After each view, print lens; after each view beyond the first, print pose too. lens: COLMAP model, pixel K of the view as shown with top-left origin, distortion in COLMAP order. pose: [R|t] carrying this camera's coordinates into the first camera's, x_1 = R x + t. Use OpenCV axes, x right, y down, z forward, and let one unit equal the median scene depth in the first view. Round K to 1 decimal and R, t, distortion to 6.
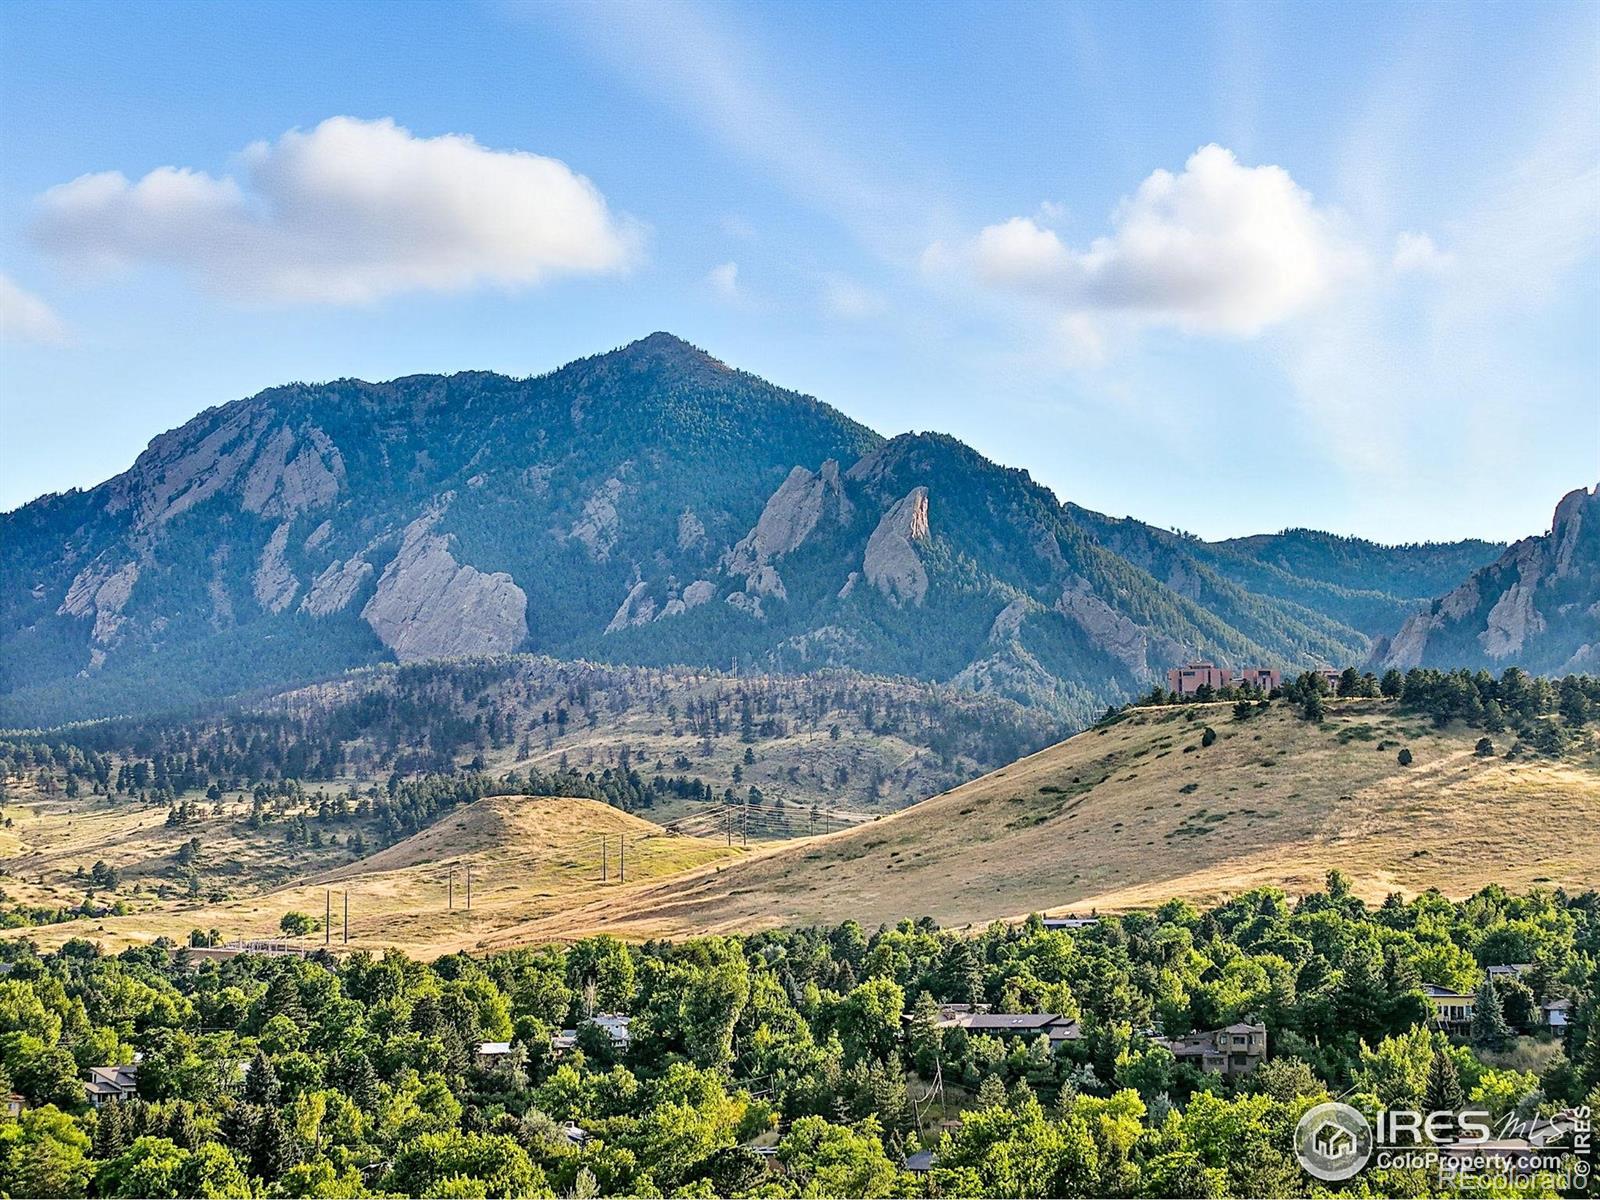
lens RADIAL K [[3403.8, 0, 814.4], [0, 3403.8, 592.4], [0, 0, 1]] dist [-0.162224, 0.000000]
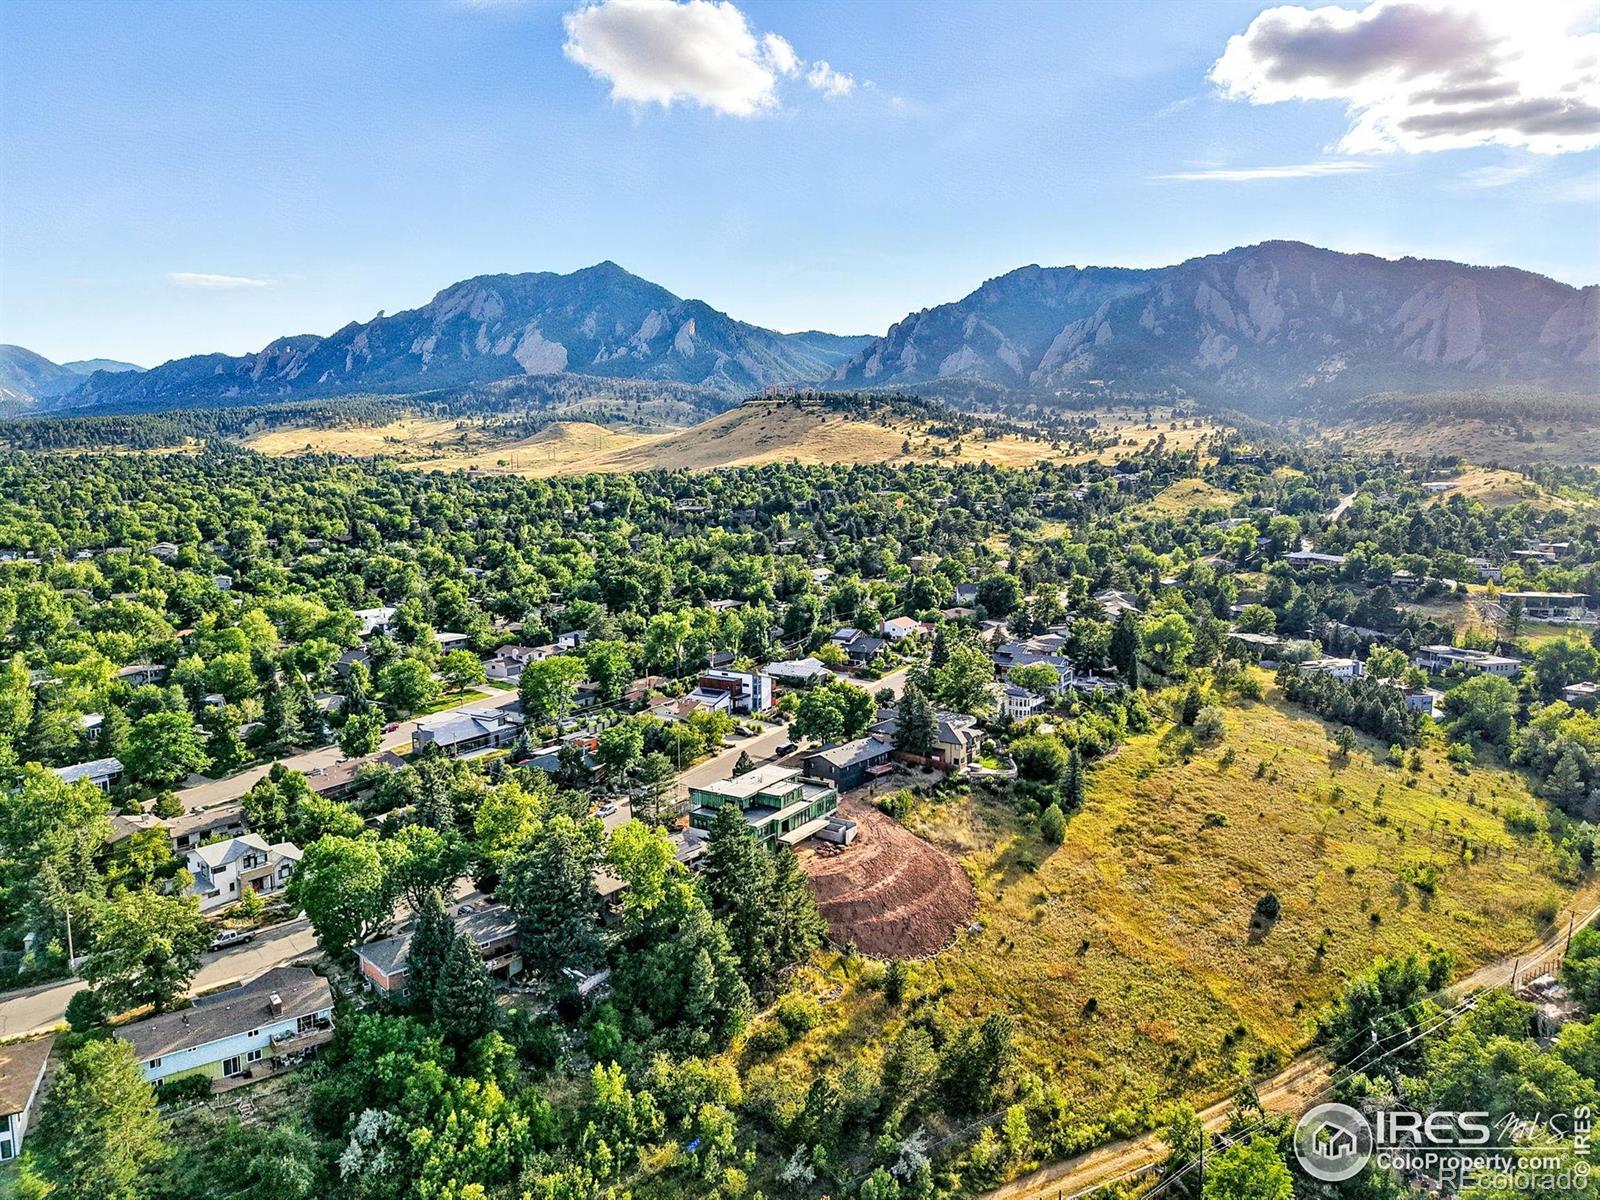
lens RADIAL K [[1072.2, 0, 806.3], [0, 1072.2, 594.6], [0, 0, 1]] dist [0.040893, -0.047961]
pose [[0.991477, -0.013829, 0.129545, 0.006434], [-0.016179, 0.973584, 0.227757, -0.023554], [-0.129272, -0.227912, 0.965062, -0.102714]]
